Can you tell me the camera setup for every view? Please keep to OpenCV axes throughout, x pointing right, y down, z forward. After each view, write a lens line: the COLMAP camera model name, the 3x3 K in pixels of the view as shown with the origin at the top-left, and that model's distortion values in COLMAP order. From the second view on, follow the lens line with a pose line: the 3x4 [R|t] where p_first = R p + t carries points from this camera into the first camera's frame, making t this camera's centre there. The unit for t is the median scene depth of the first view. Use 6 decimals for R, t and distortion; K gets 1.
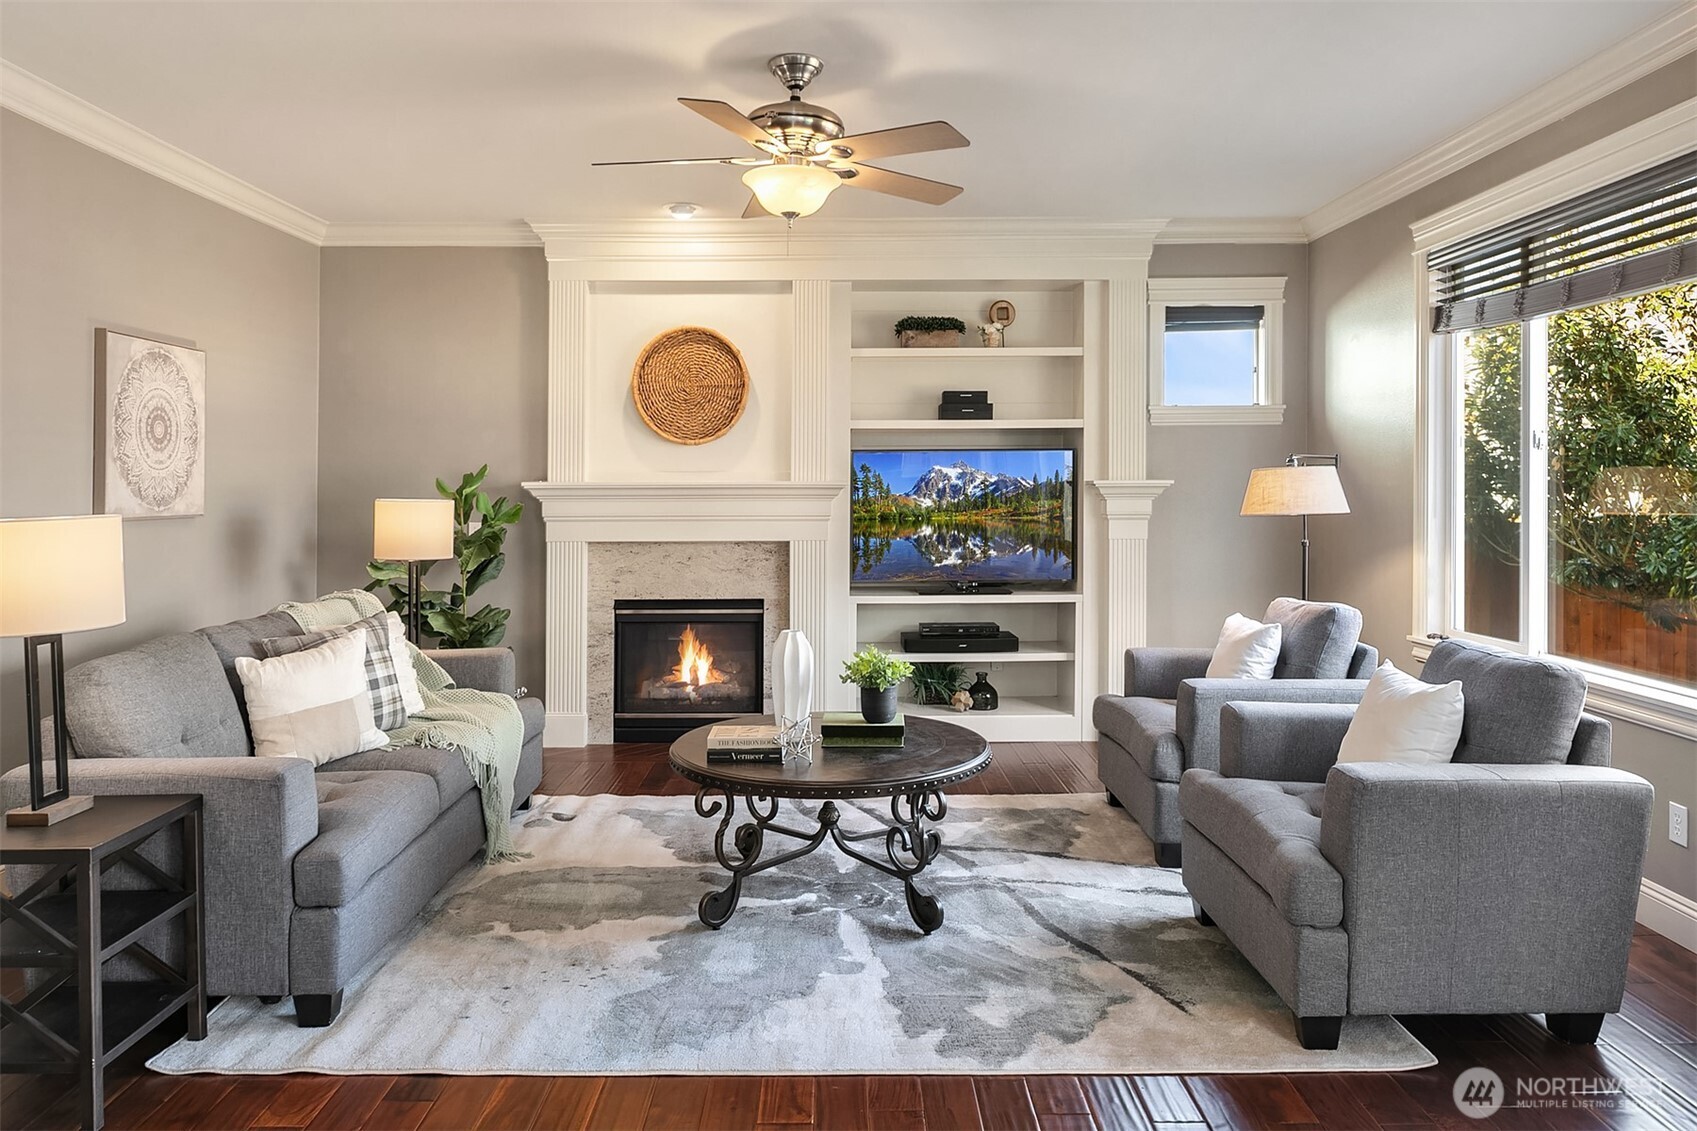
lens RADIAL K [[1186.8, 0, 890.2], [0, 1186.8, 497.1], [0, 0, 1]] dist [-0.010123, -0.000825]
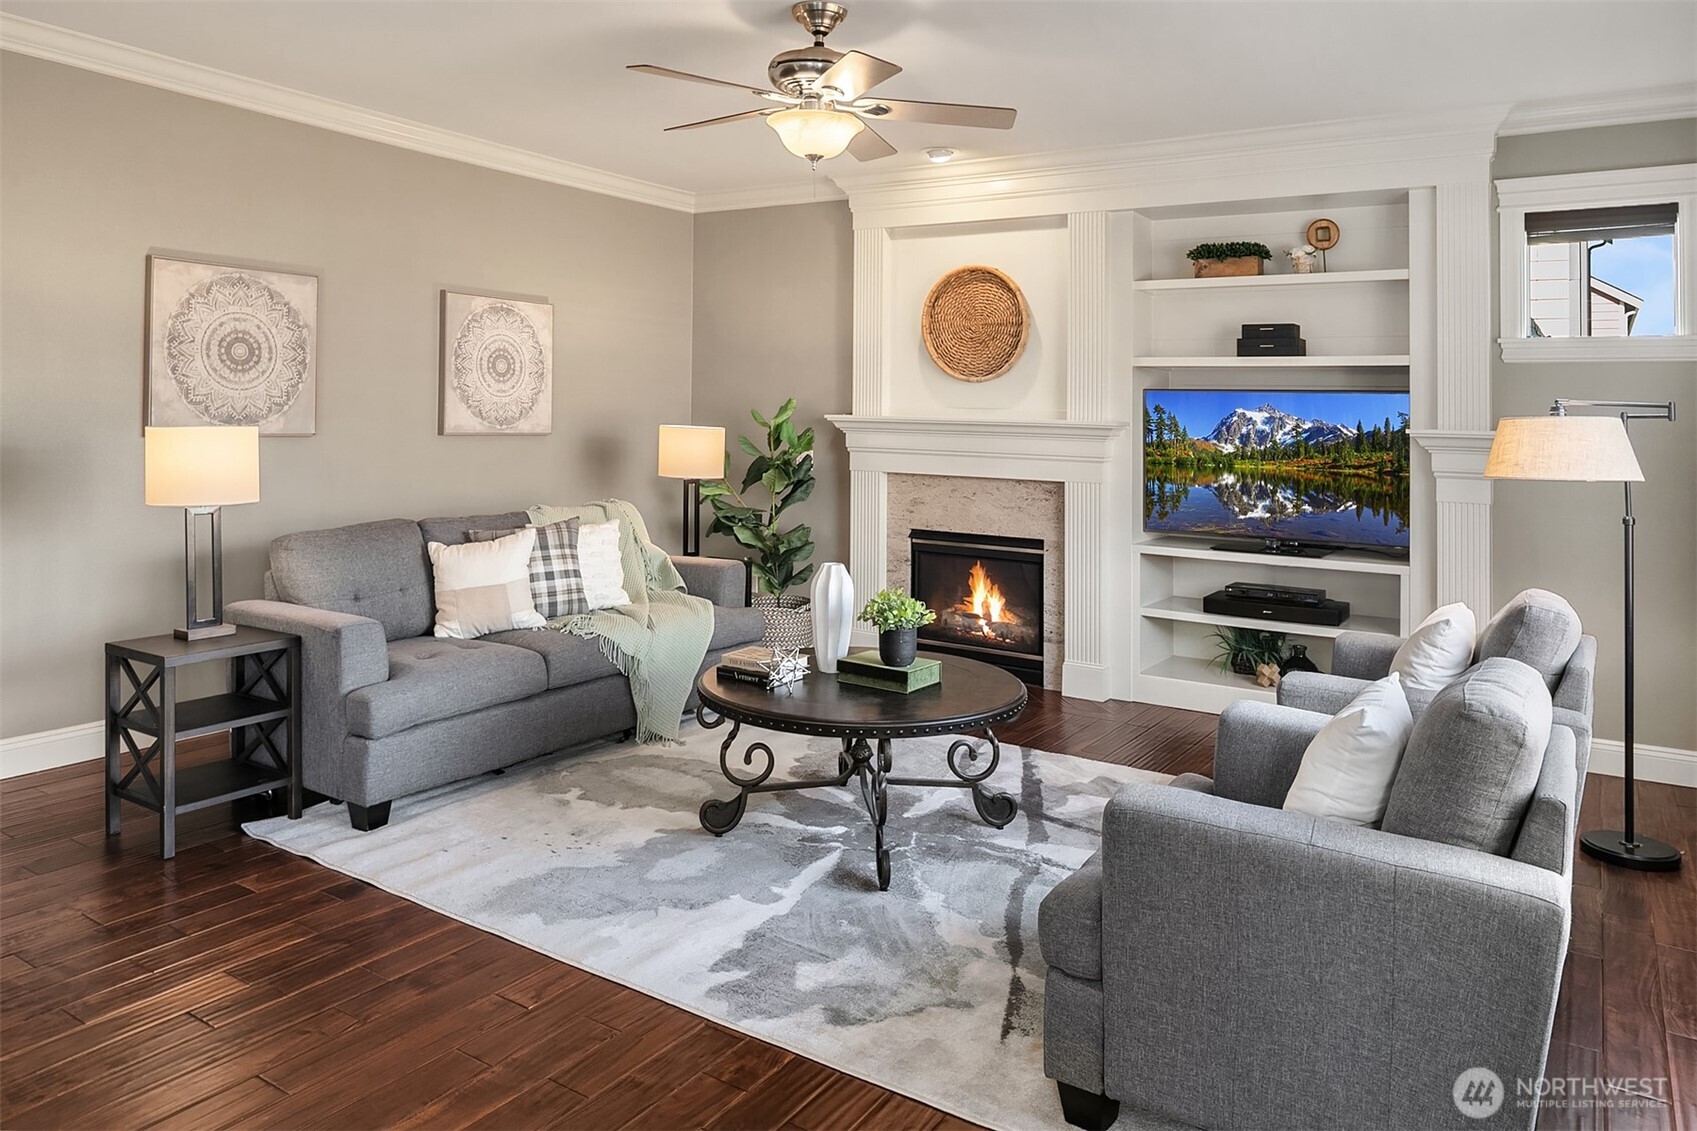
lens RADIAL K [[1172.0, 0, 851.7], [0, 1172.0, 410.1], [0, 0, 1]] dist [-0.010818, -0.000620]
pose [[0.832177, 0.021410, -0.554096, 0.312556], [-0.033035, 0.999394, -0.010997, -0.005485], [0.553525, 0.027456, 0.832380, 0.108797]]
